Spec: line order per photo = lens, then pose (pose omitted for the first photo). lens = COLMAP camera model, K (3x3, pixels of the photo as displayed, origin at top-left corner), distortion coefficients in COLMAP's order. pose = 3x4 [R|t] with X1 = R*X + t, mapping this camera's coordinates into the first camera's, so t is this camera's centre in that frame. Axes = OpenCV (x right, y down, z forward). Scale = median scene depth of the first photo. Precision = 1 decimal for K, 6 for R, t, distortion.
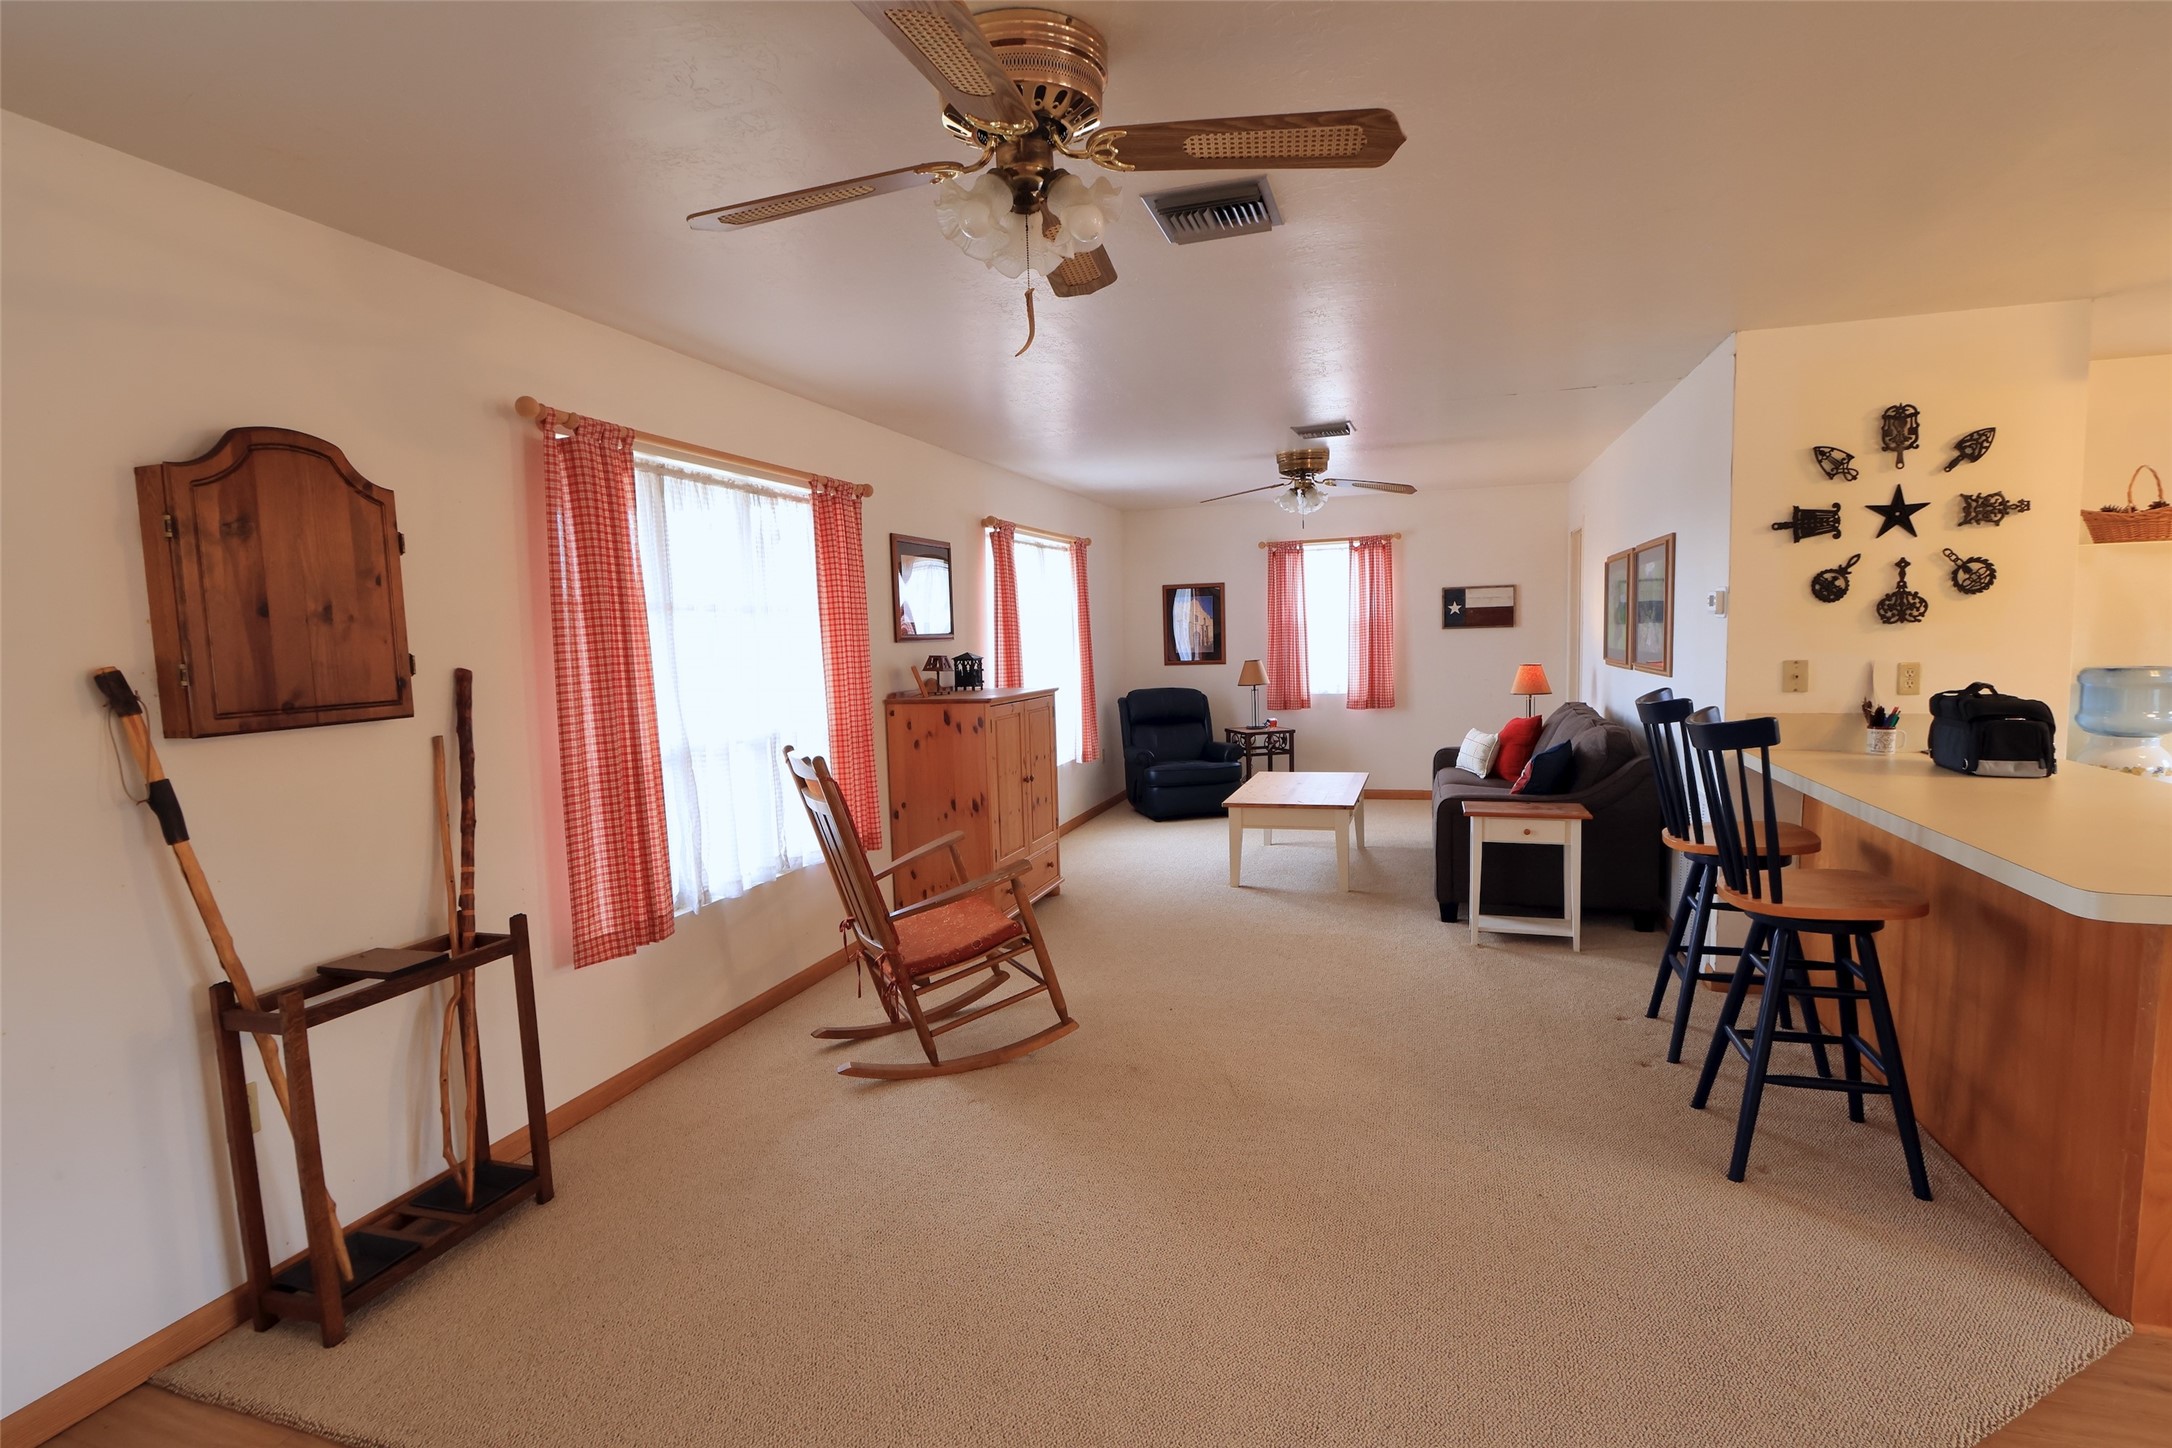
lens RADIAL K [[1082.7, 0, 1035.2], [0, 1082.7, 742.0], [0, 0, 1]] dist [-0.013850, 0.002916]
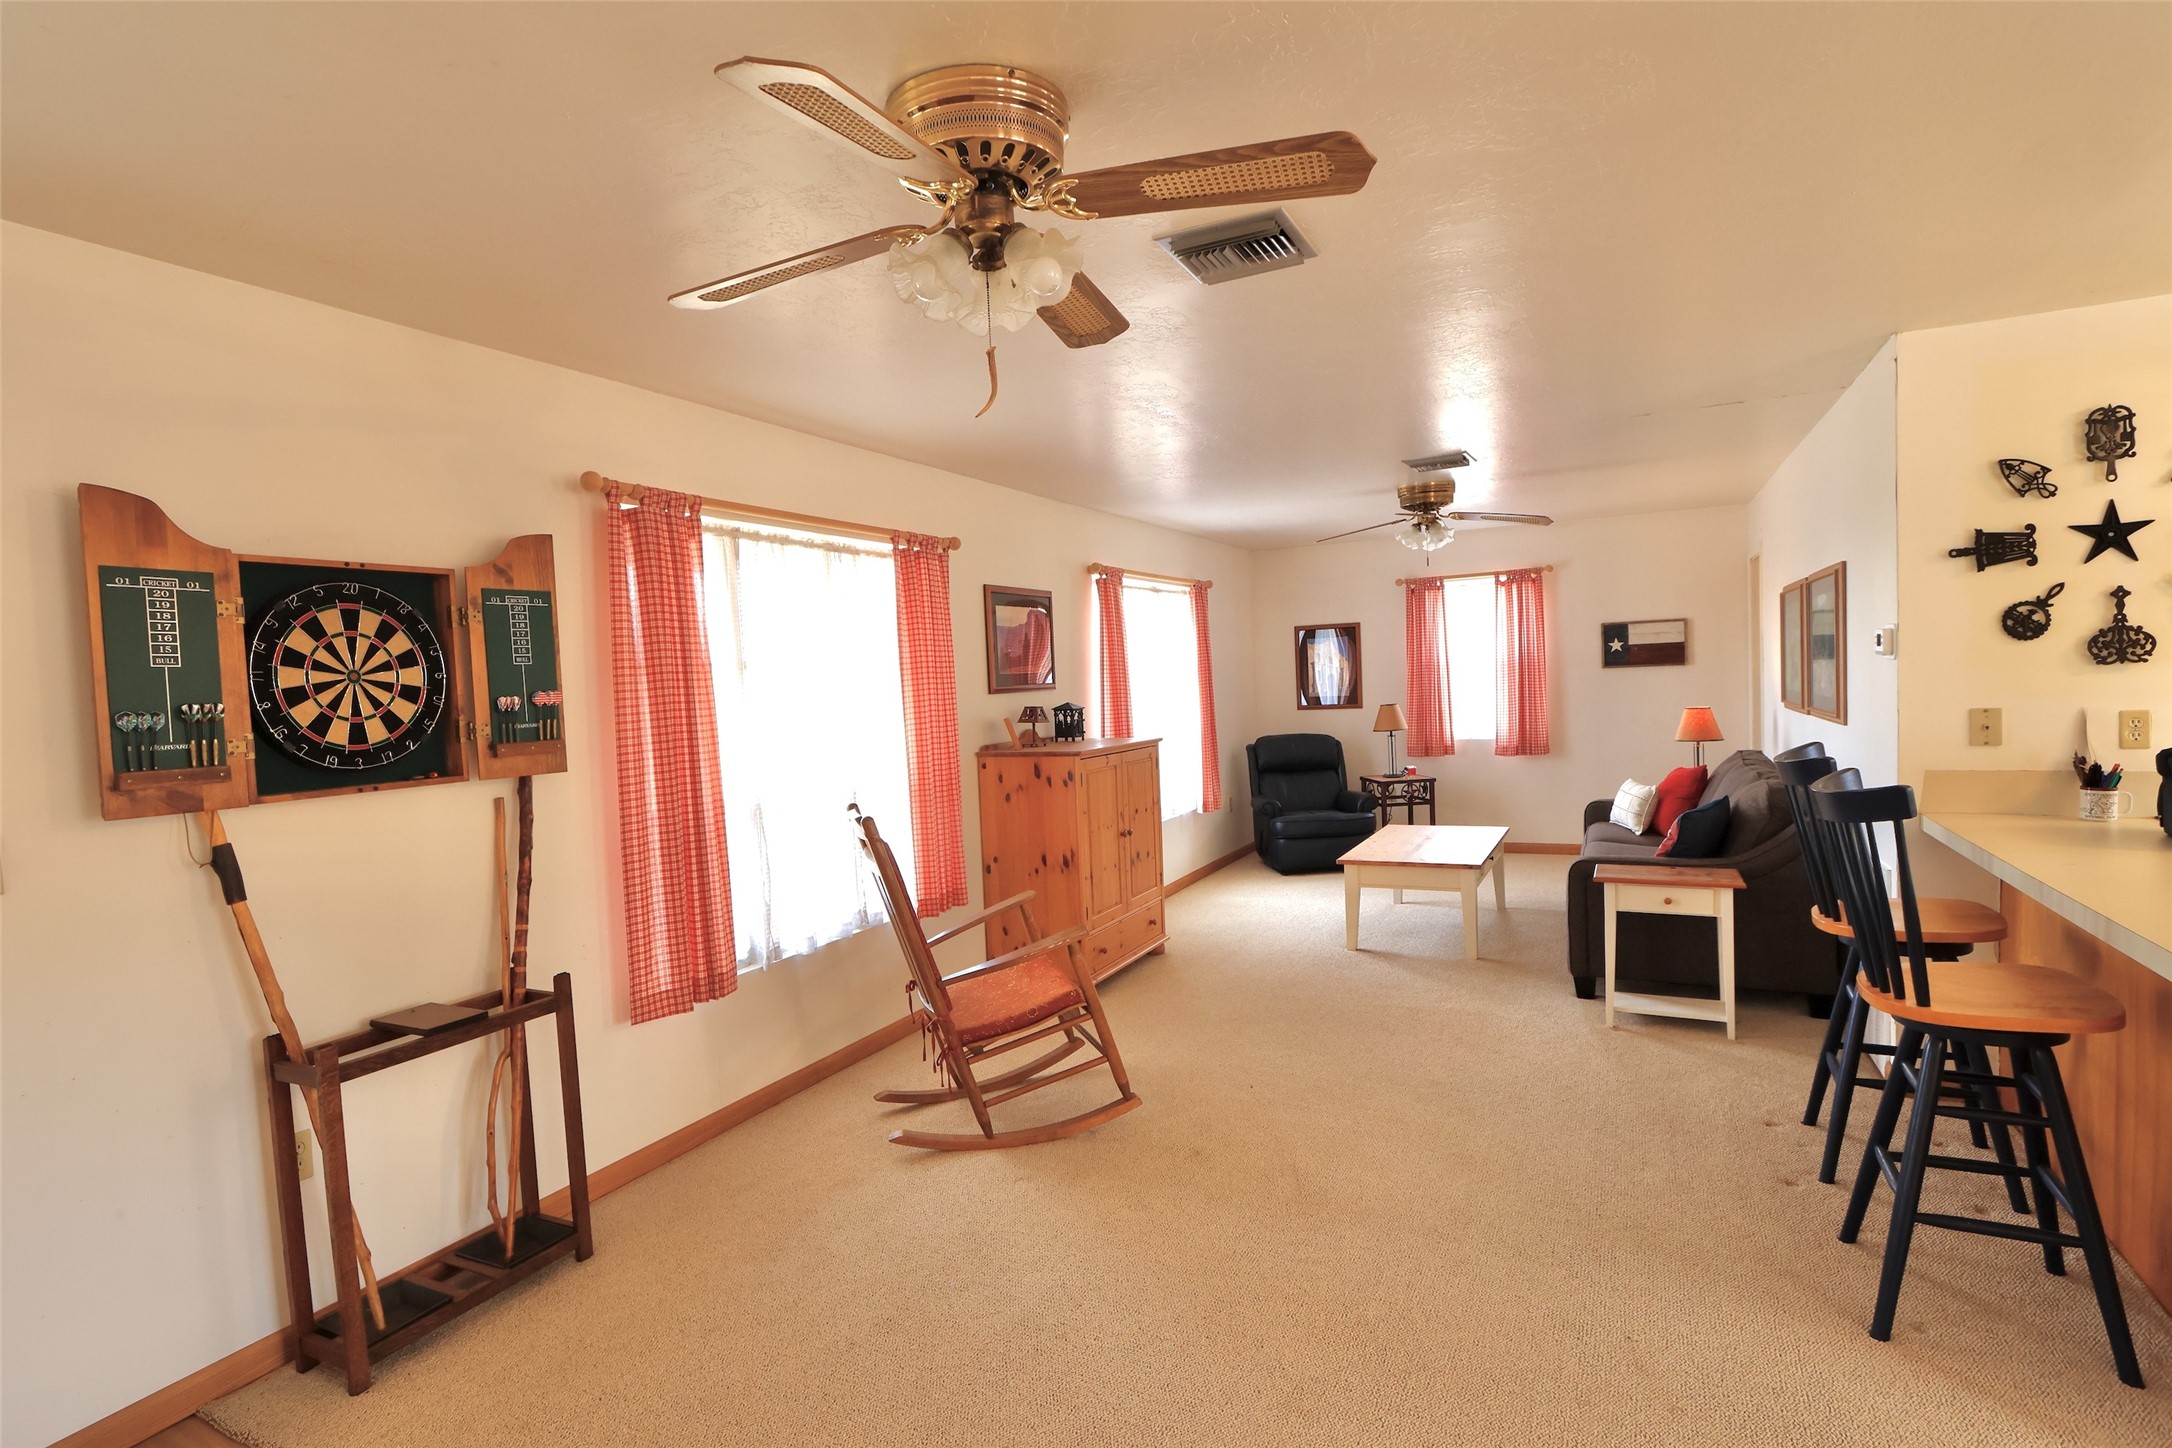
lens RADIAL K [[1082.7, 0, 1084.5], [0, 1082.7, 727.7], [0, 0, 1]] dist [-0.013850, 0.002916]
pose [[0.986959, -0.005382, -0.160882, 0.153123], [-0.001192, 0.999169, -0.040741, -0.027593], [0.160968, 0.040402, 0.986132, 0.051161]]
